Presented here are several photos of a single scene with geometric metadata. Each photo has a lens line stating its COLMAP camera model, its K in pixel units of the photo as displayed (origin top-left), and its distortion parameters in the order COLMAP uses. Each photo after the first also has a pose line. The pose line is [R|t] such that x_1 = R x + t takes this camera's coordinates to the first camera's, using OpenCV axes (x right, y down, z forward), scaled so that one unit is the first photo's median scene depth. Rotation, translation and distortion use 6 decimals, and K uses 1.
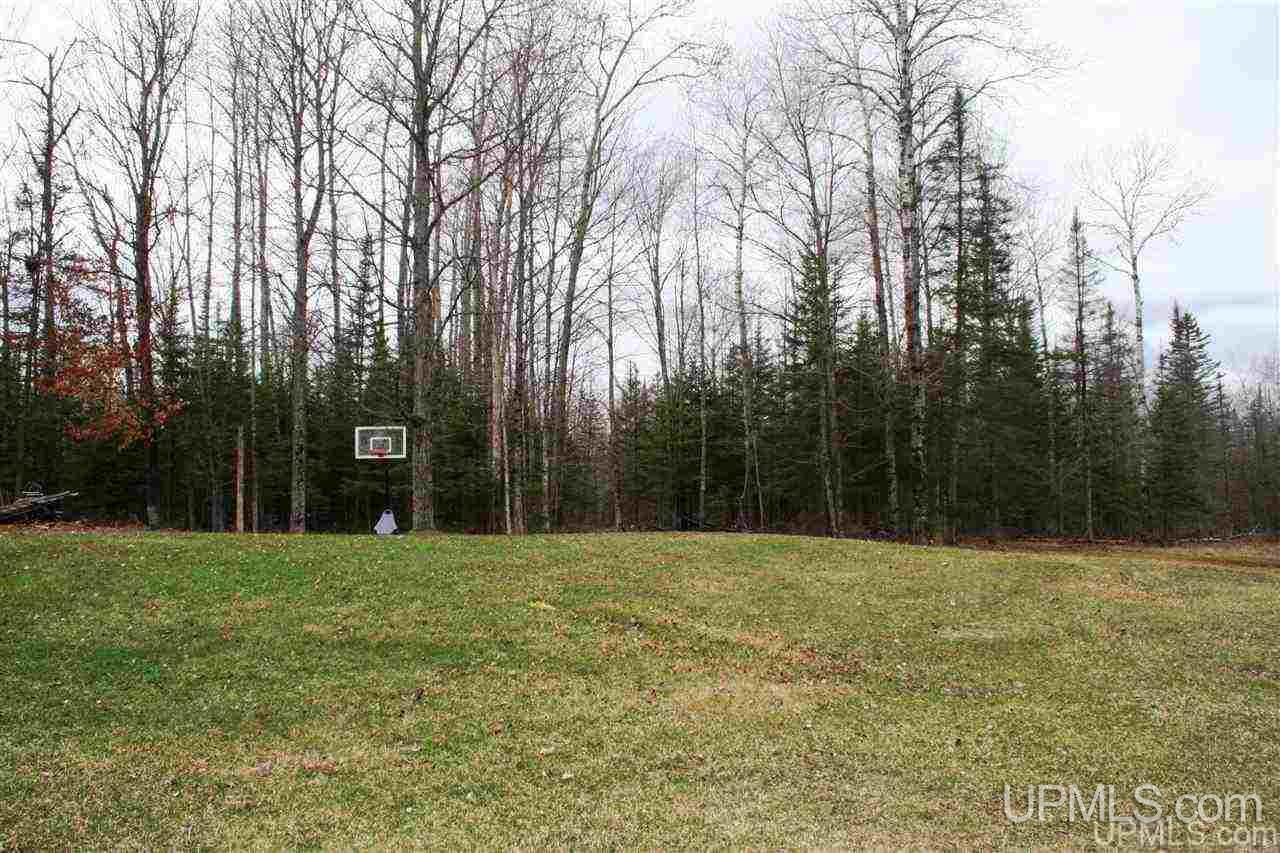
lens RADIAL K [[1016.9, 0, 640.0], [0, 1016.9, 426.5], [0, 0, 1]] dist [-0.000715, -0.000513]
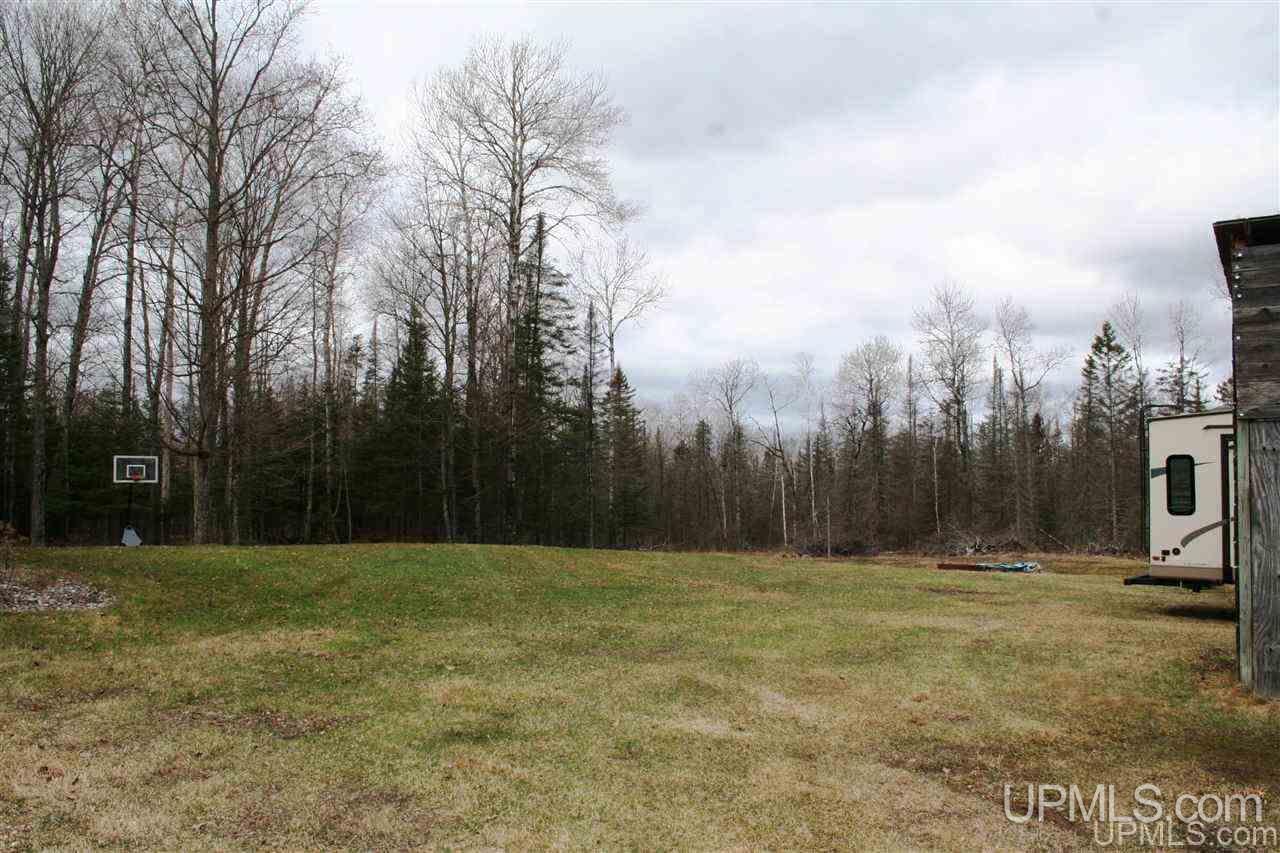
lens RADIAL K [[1030.6, 0, 616.6], [0, 1030.6, 423.6], [0, 0, 1]] dist [-0.152954, 0.125646]
pose [[0.864377, 0.045083, 0.500819, -0.340505], [-0.031592, 0.998874, -0.035392, -0.013730], [-0.501851, 0.014771, 0.864828, -0.285905]]
